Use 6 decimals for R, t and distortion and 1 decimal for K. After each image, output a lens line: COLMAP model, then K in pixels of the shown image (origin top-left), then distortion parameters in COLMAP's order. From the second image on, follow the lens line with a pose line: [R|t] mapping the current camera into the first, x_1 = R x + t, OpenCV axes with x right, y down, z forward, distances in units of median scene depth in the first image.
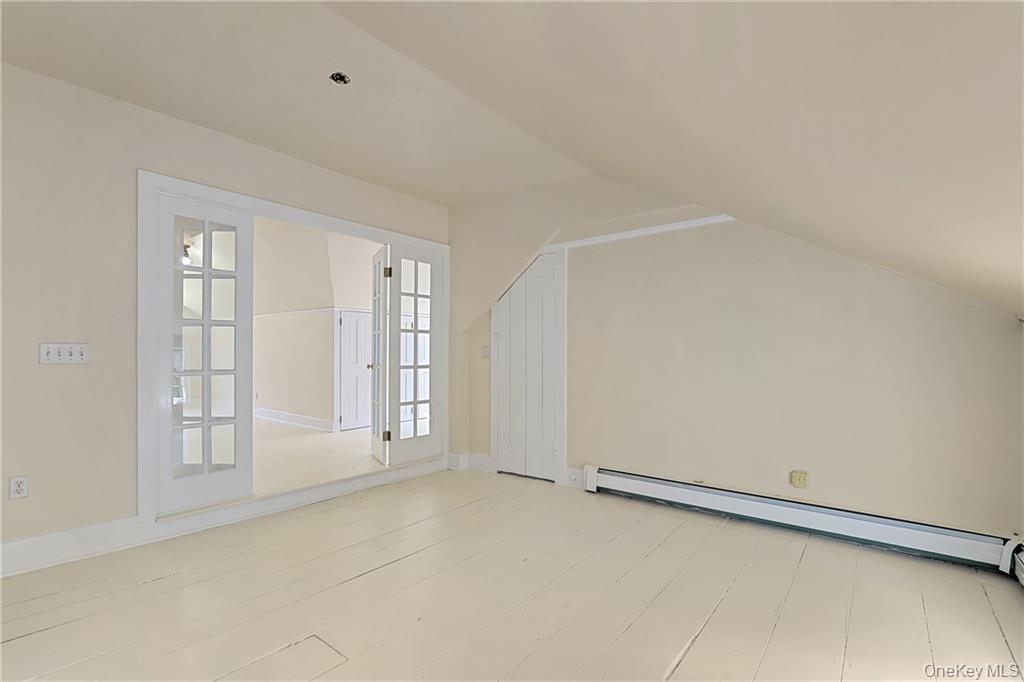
lens RADIAL K [[472.9, 0, 508.8], [0, 472.9, 345.7], [0, 0, 1]] dist [-0.019384, 0.001981]
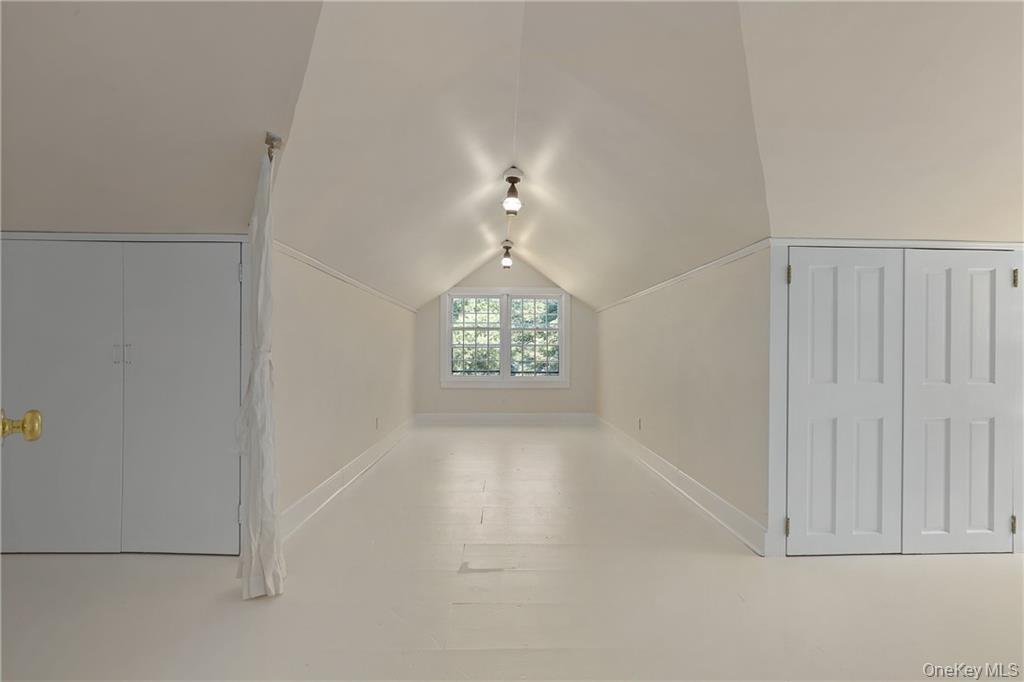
lens RADIAL K [[472.9, 0, 507.7], [0, 472.9, 346.5], [0, 0, 1]] dist [-0.019384, 0.001981]
pose [[0.642586, 0.002953, -0.766208, -0.209343], [-0.001234, 0.999995, 0.002819, 0.006376], [0.766213, -0.000866, 0.642586, 0.576961]]
